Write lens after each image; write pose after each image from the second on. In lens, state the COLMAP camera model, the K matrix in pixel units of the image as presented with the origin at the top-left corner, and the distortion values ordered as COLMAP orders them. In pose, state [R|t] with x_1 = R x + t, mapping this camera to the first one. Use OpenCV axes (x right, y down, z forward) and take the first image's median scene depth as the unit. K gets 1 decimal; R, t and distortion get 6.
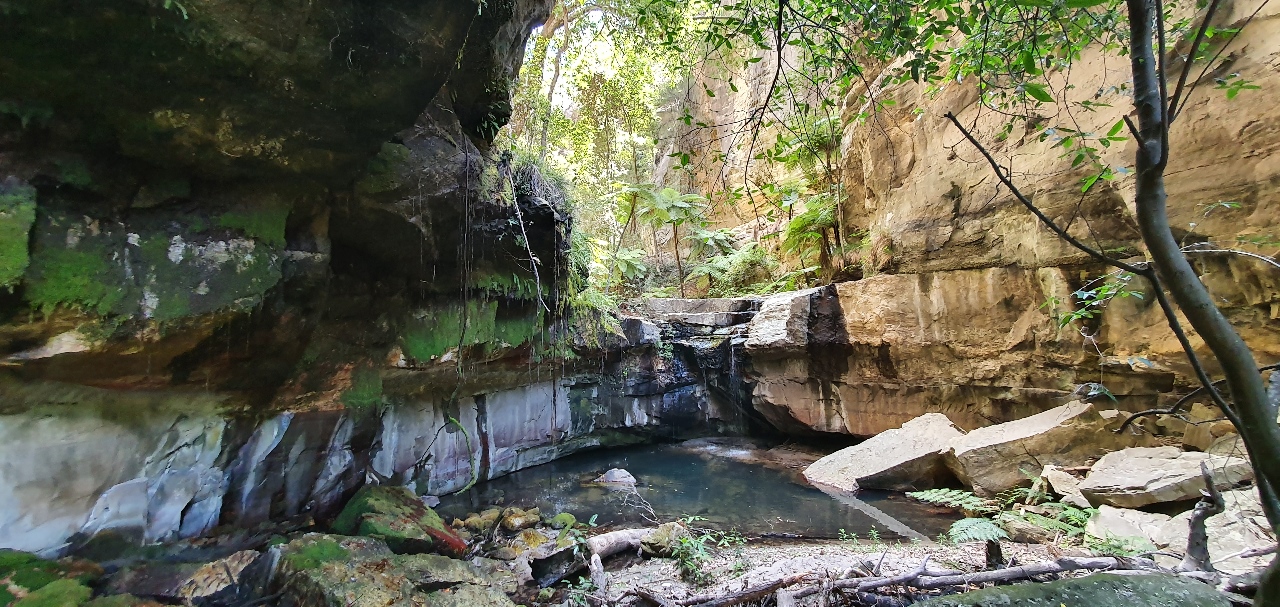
lens RADIAL K [[511.3, 0, 650.0], [0, 511.3, 308.1], [0, 0, 1]] dist [0.003727, 0.000025]
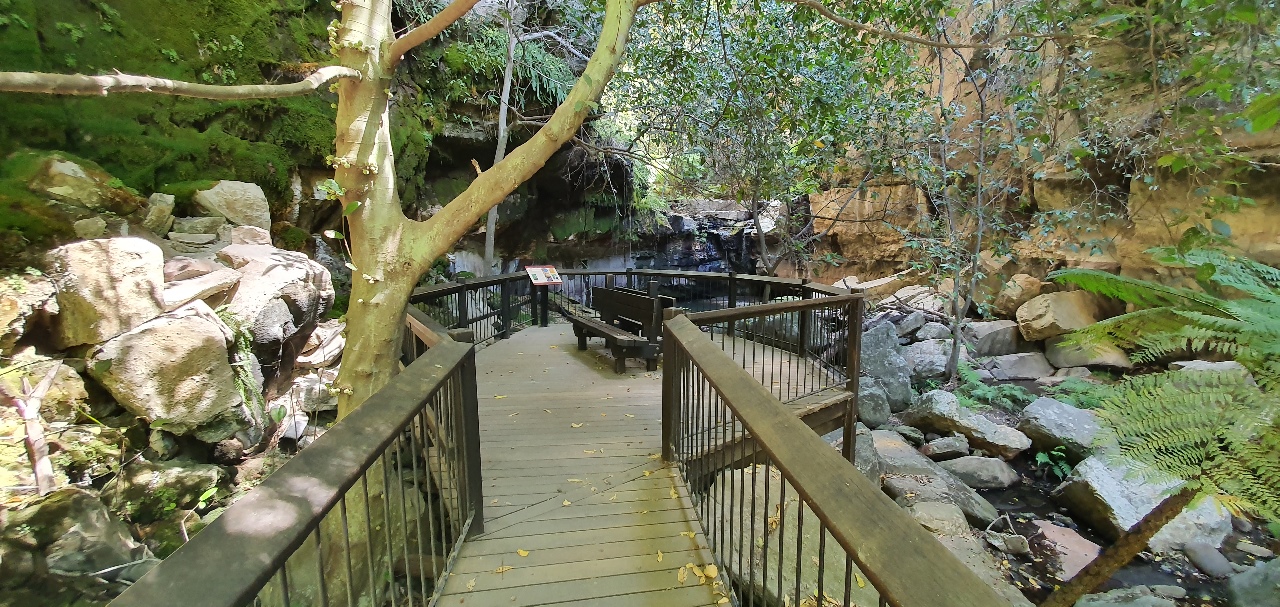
lens RADIAL K [[511.3, 0, 644.3], [0, 511.3, 308.3], [0, 0, 1]] dist [0.003727, 0.000025]
pose [[0.986344, 0.034887, -0.160963, 0.133223], [0.000605, 0.976535, 0.215357, -0.039898], [0.164699, -0.212513, 0.963178, -0.584574]]
